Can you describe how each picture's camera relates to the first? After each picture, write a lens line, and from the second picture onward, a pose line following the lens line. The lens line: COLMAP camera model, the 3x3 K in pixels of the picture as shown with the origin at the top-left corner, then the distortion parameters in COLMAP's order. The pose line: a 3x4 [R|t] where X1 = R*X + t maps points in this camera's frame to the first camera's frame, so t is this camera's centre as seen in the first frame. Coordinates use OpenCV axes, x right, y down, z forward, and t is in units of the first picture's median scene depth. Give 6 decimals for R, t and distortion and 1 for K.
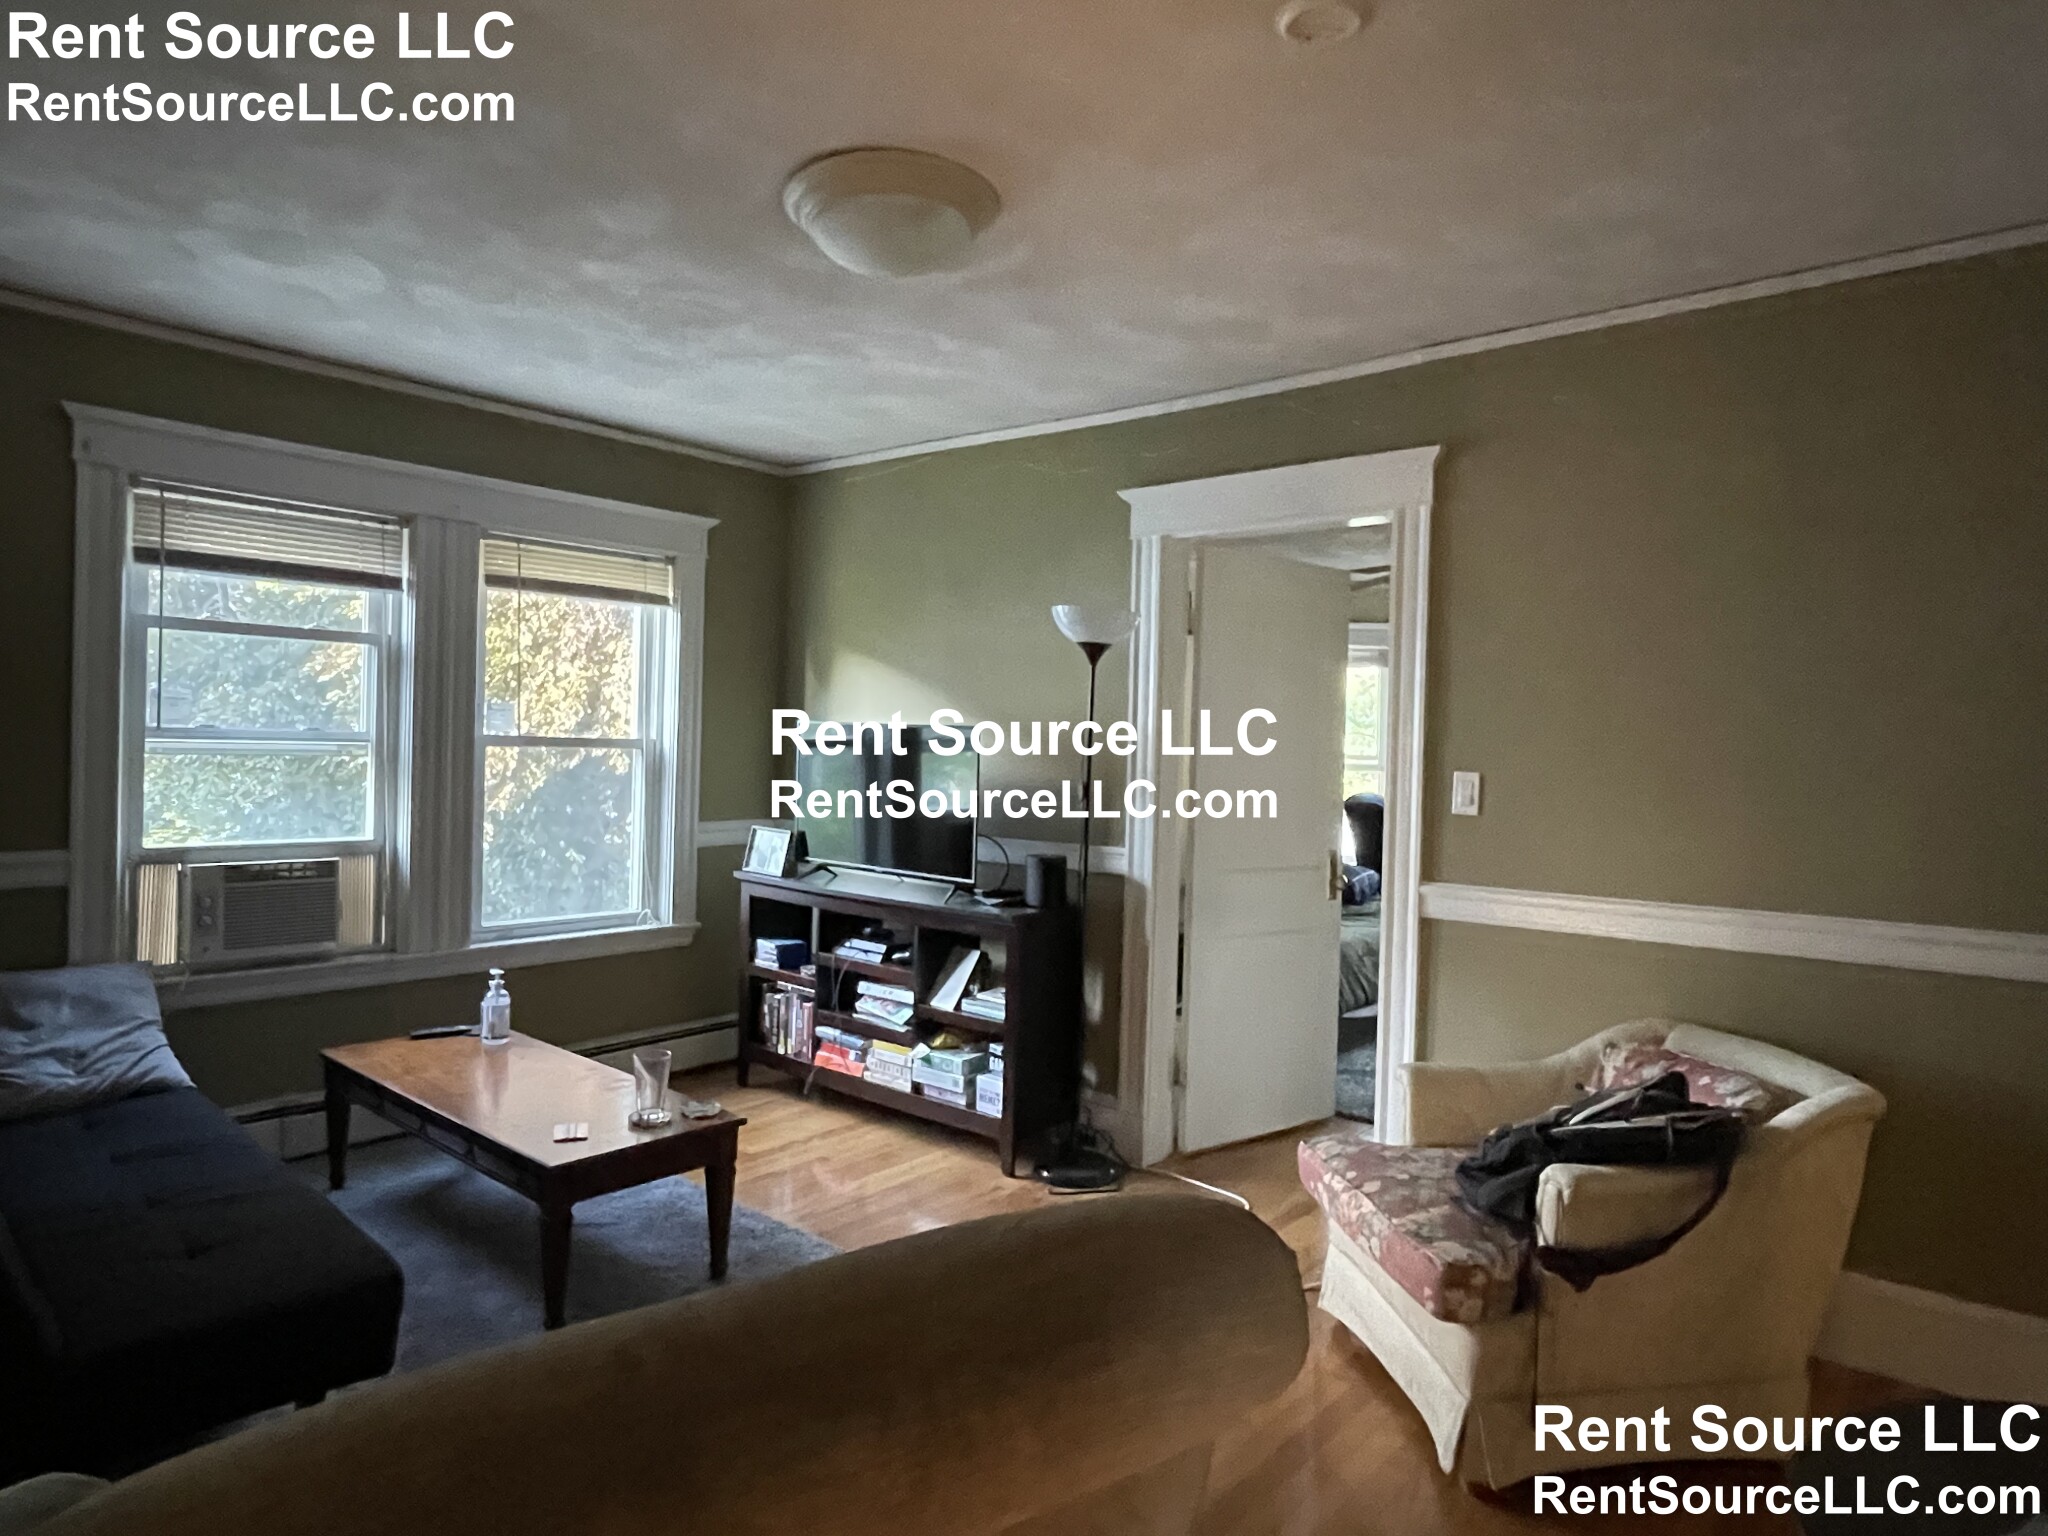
lens RADIAL K [[1233.7, 0, 1024.0], [0, 1233.7, 768.0], [0, 0, 1]] dist [-0.003934, -0.001289]
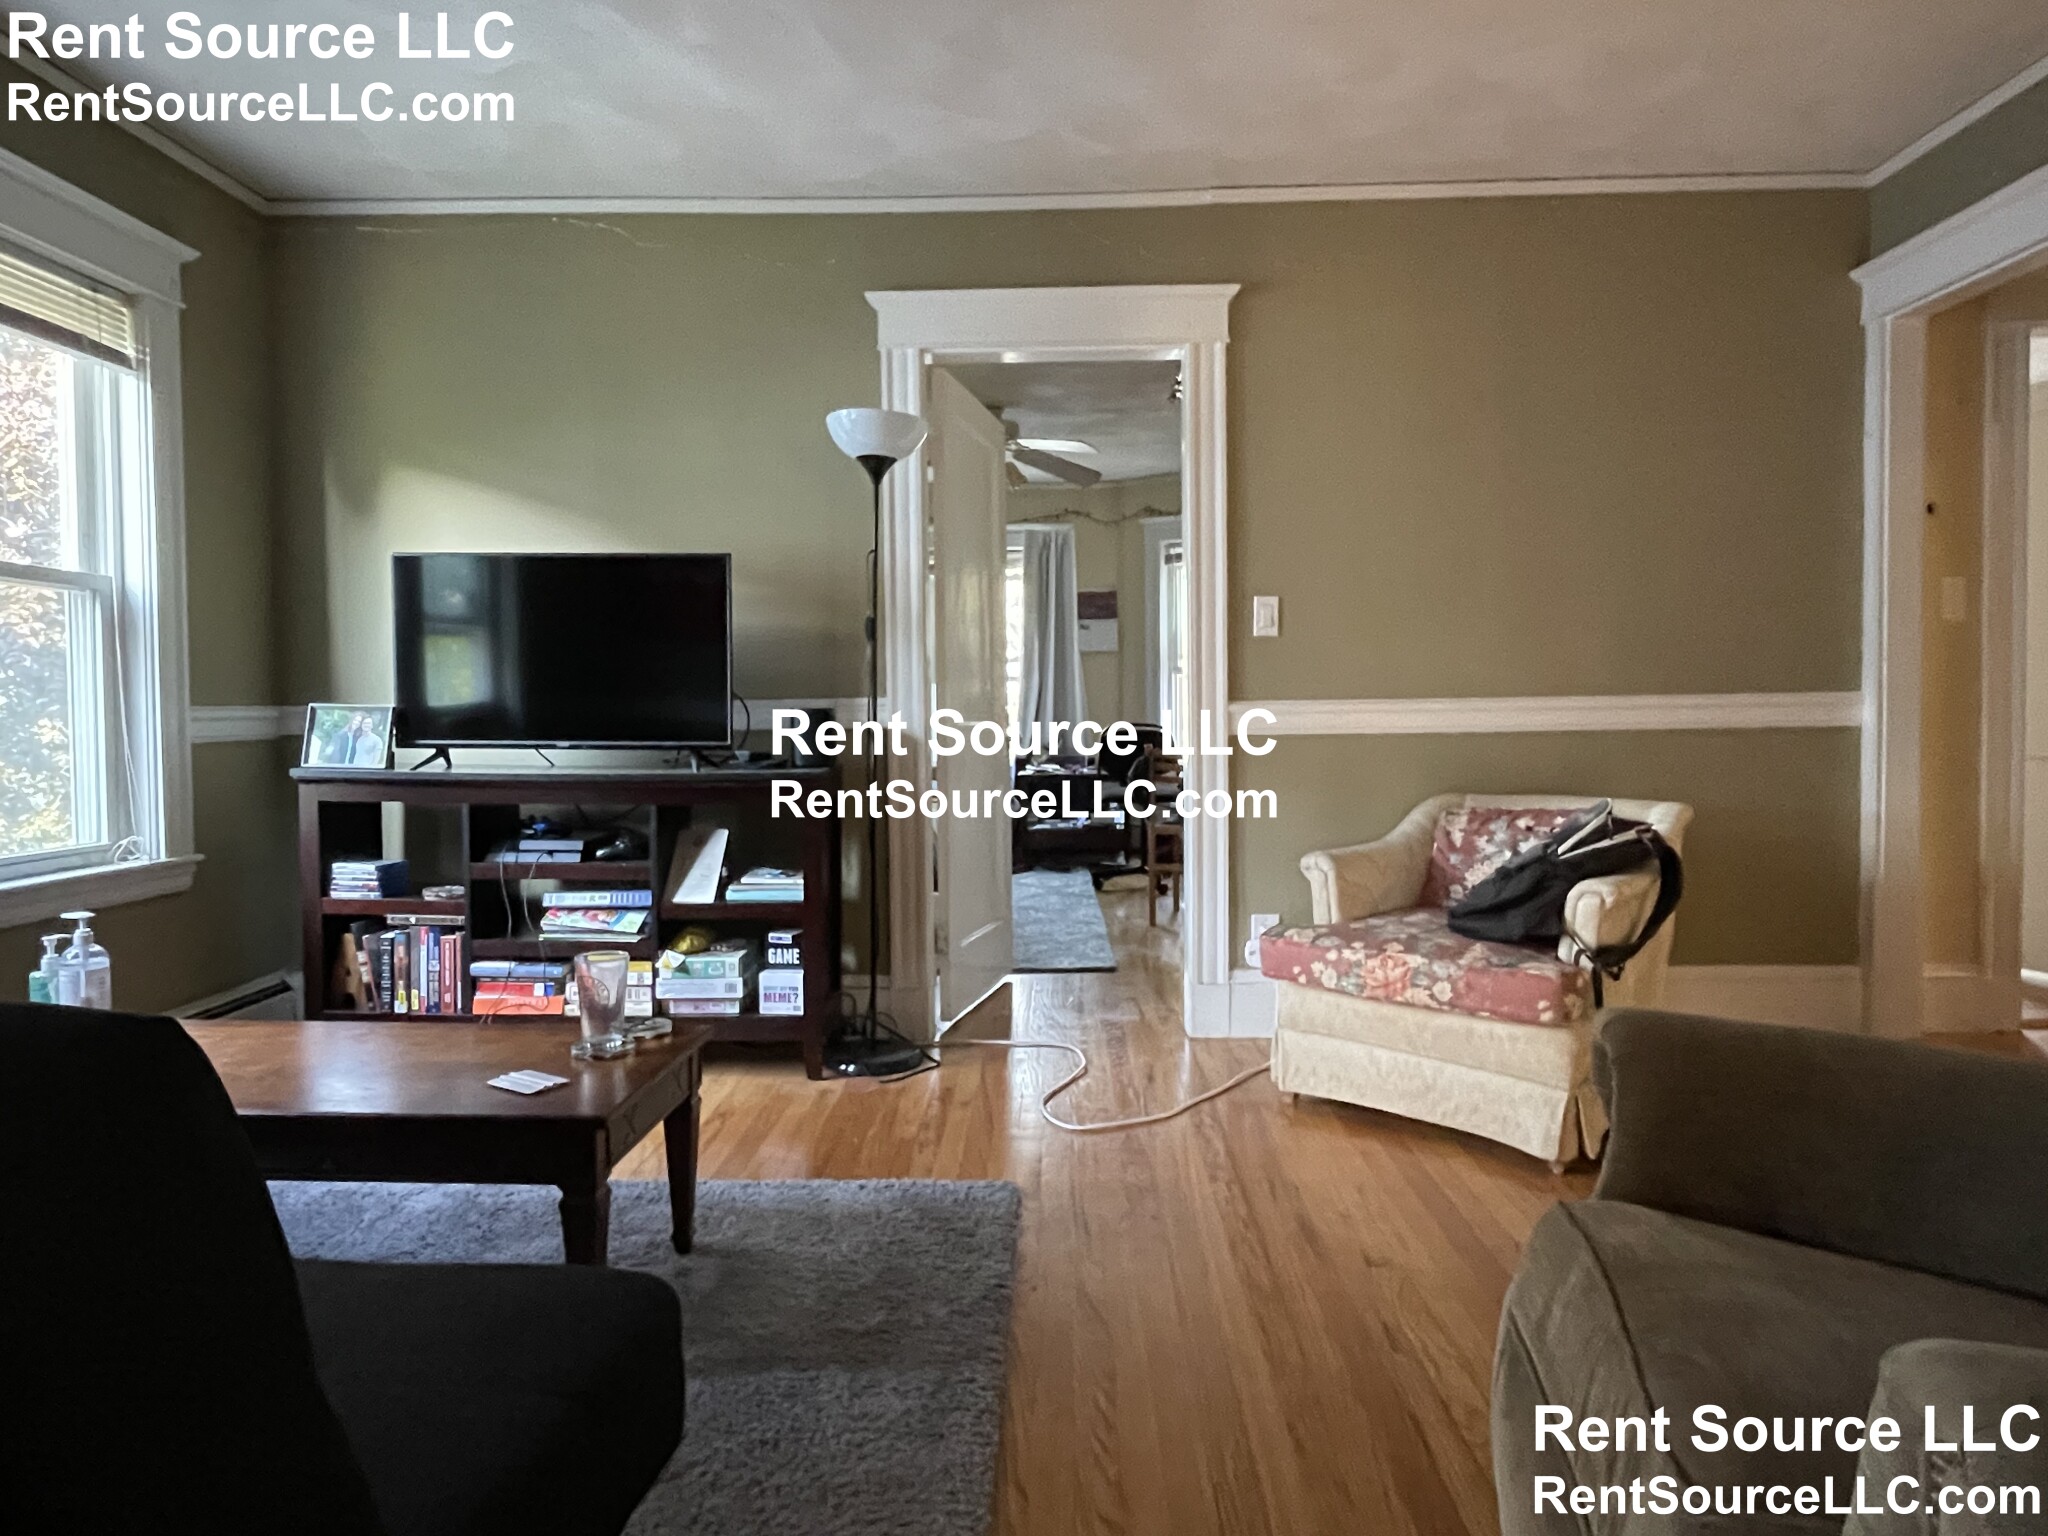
lens RADIAL K [[1233.7, 0, 1024.0], [0, 1233.7, 768.0], [0, 0, 1]] dist [-0.003934, -0.001289]
pose [[0.777657, -0.059774, 0.625840, -0.379745], [0.038762, 0.998135, 0.047166, 0.072981], [-0.627492, -0.012420, 0.778524, 0.223832]]
